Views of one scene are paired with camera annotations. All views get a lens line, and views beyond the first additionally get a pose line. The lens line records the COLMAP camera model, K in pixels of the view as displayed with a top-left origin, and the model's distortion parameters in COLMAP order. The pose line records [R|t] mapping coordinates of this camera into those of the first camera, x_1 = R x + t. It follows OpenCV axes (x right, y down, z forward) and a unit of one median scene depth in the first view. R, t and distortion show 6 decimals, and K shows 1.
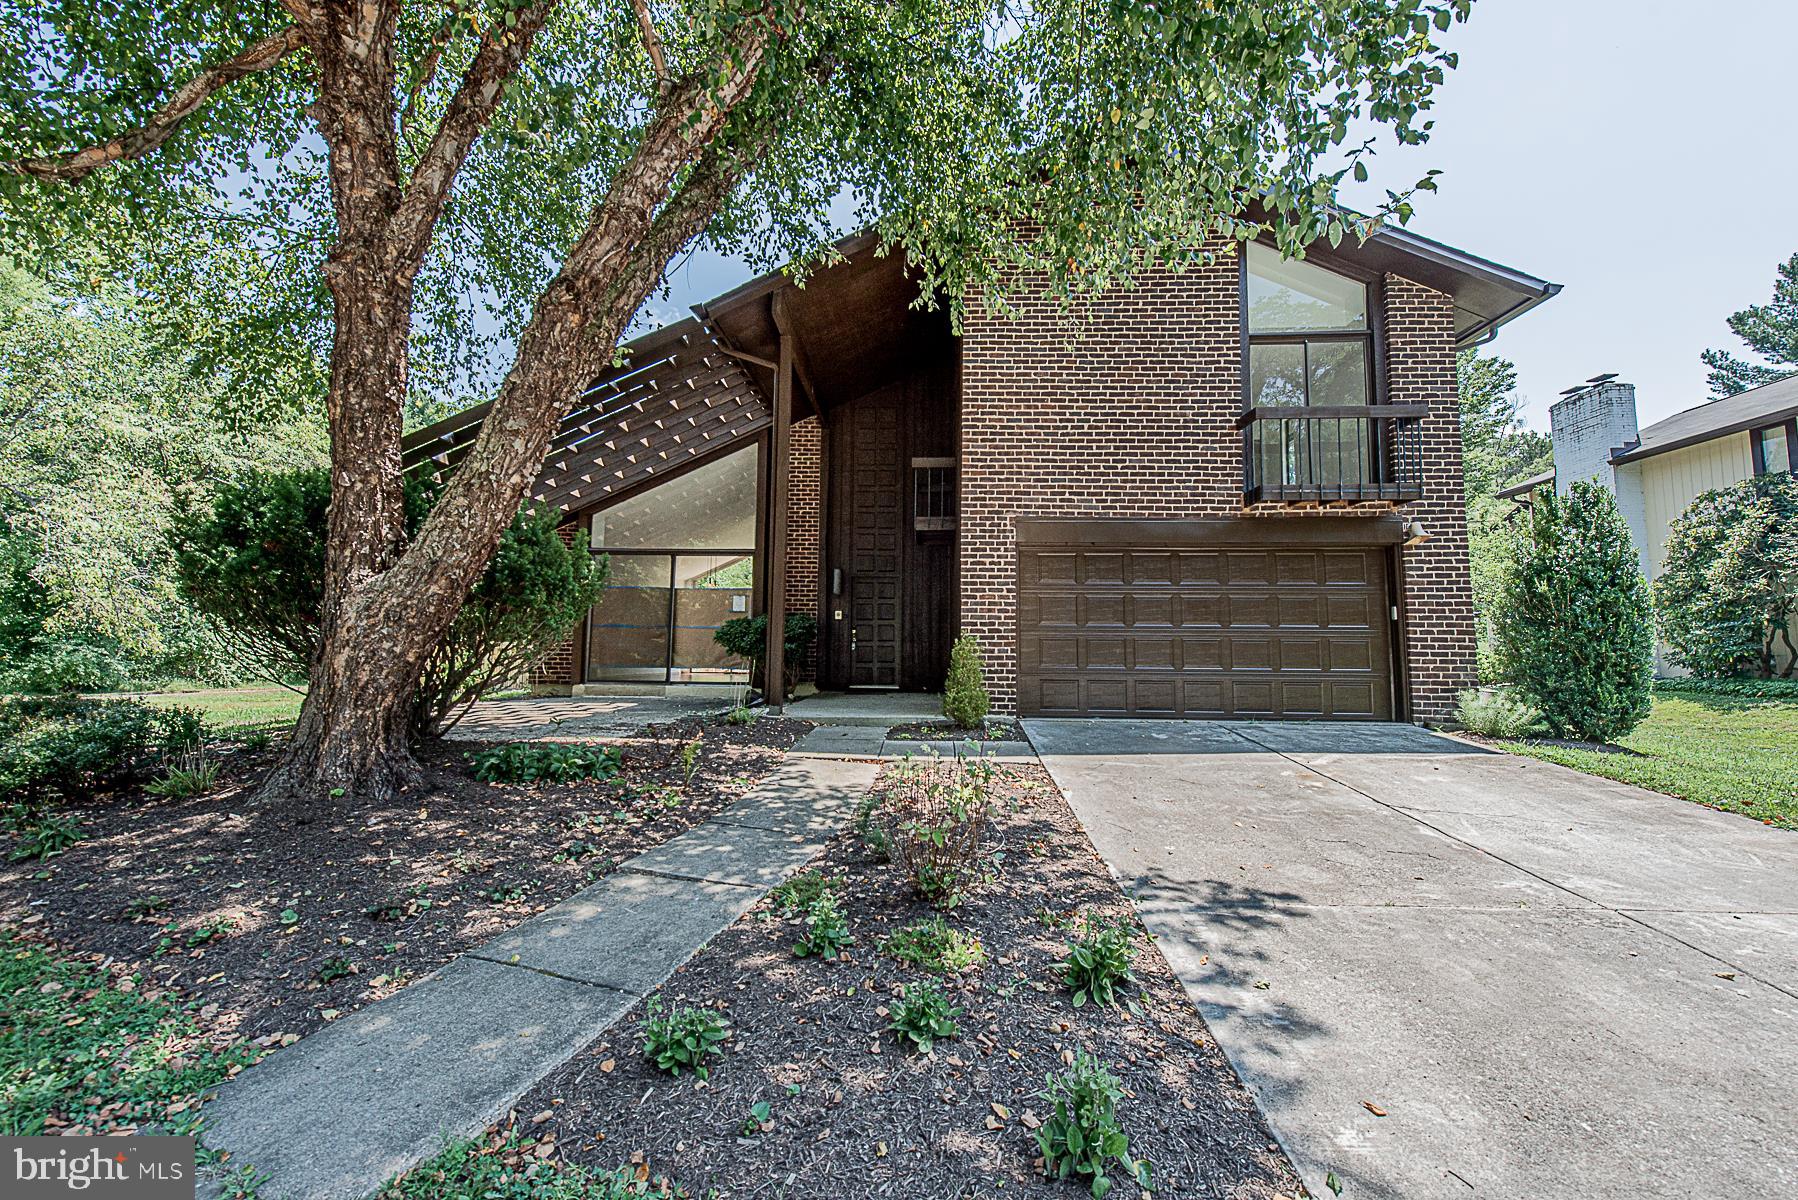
lens RADIAL K [[704.2, 0, 896.1], [0, 704.2, 595.5], [0, 0, 1]] dist [0.016370, -0.003941]
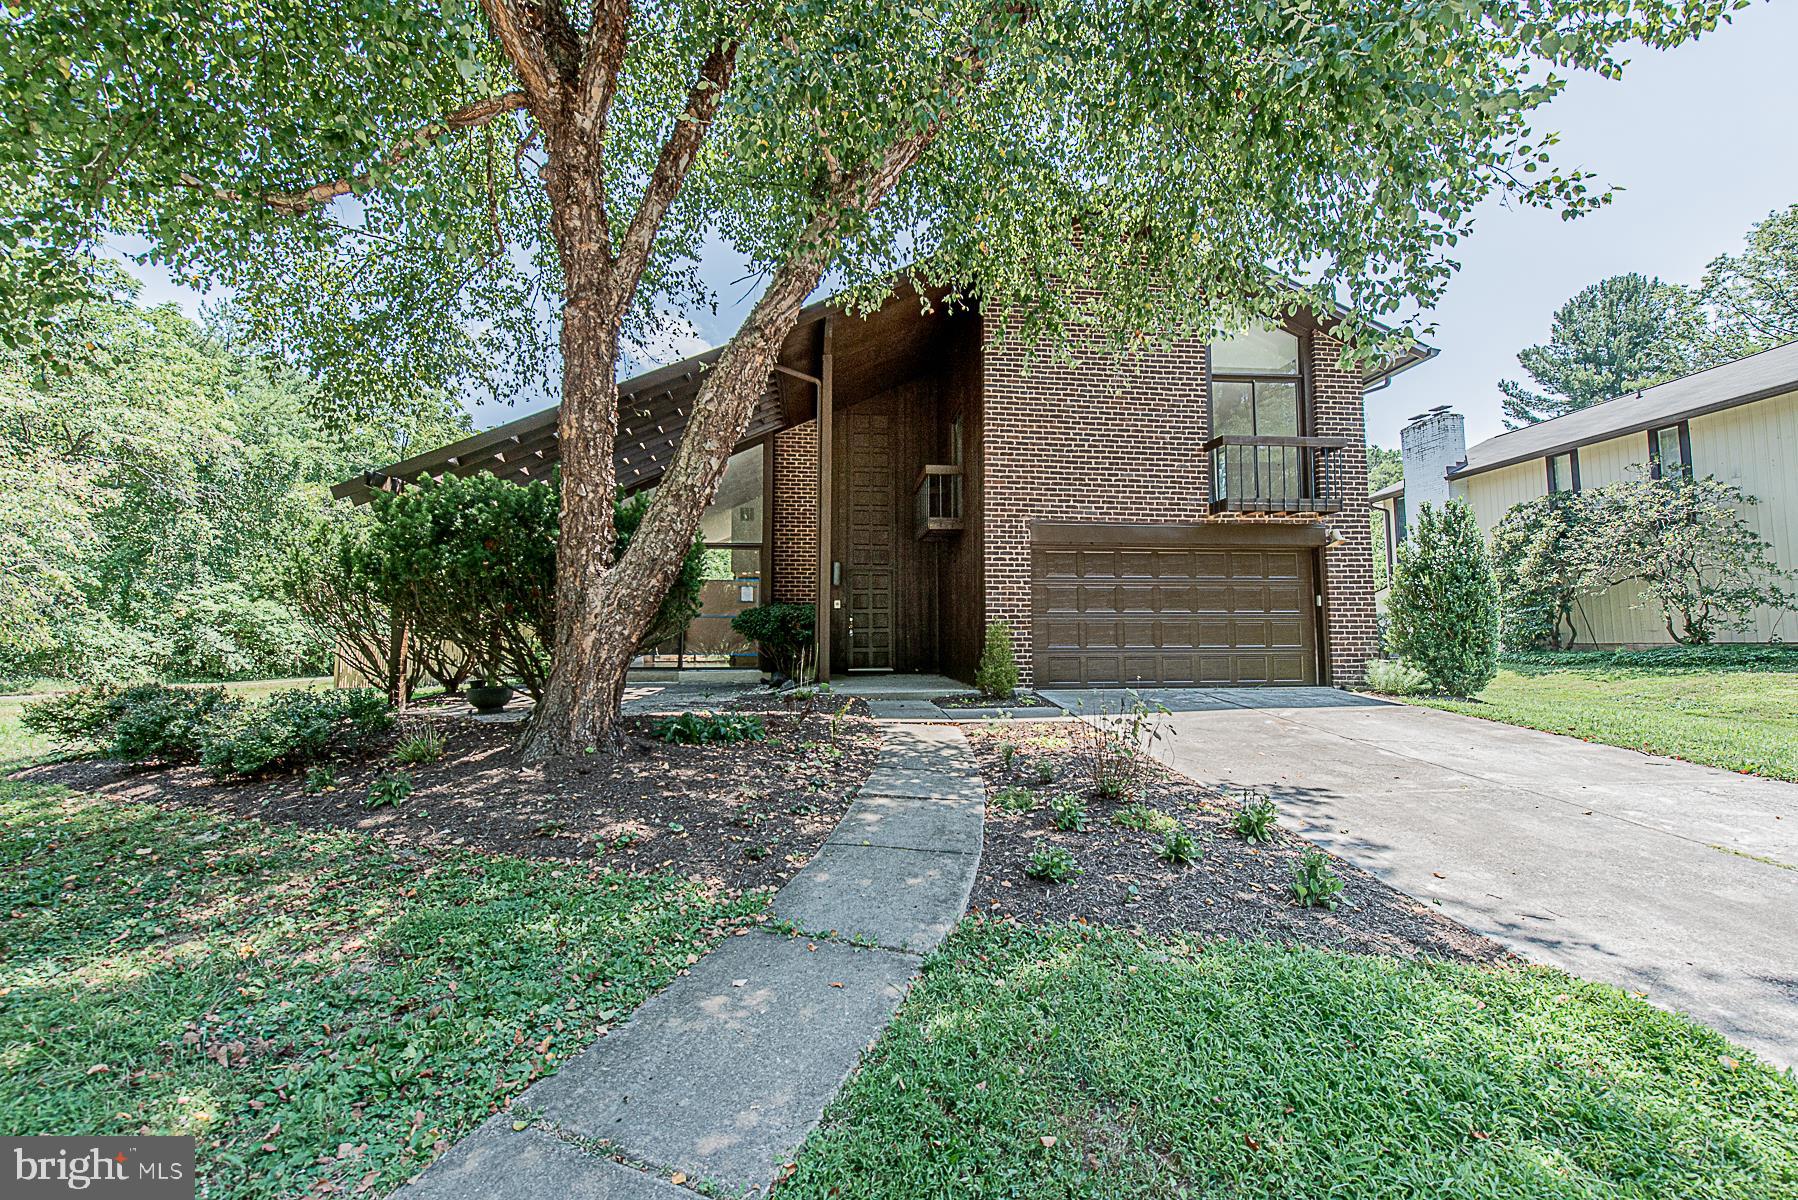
lens RADIAL K [[704.2, 0, 896.1], [0, 704.2, 595.5], [0, 0, 1]] dist [0.016370, -0.003941]
pose [[0.988628, -0.001693, 0.150370, -0.229782], [-0.000351, 0.999908, 0.013566, -0.001435], [-0.150379, -0.013465, 0.988537, -0.134206]]
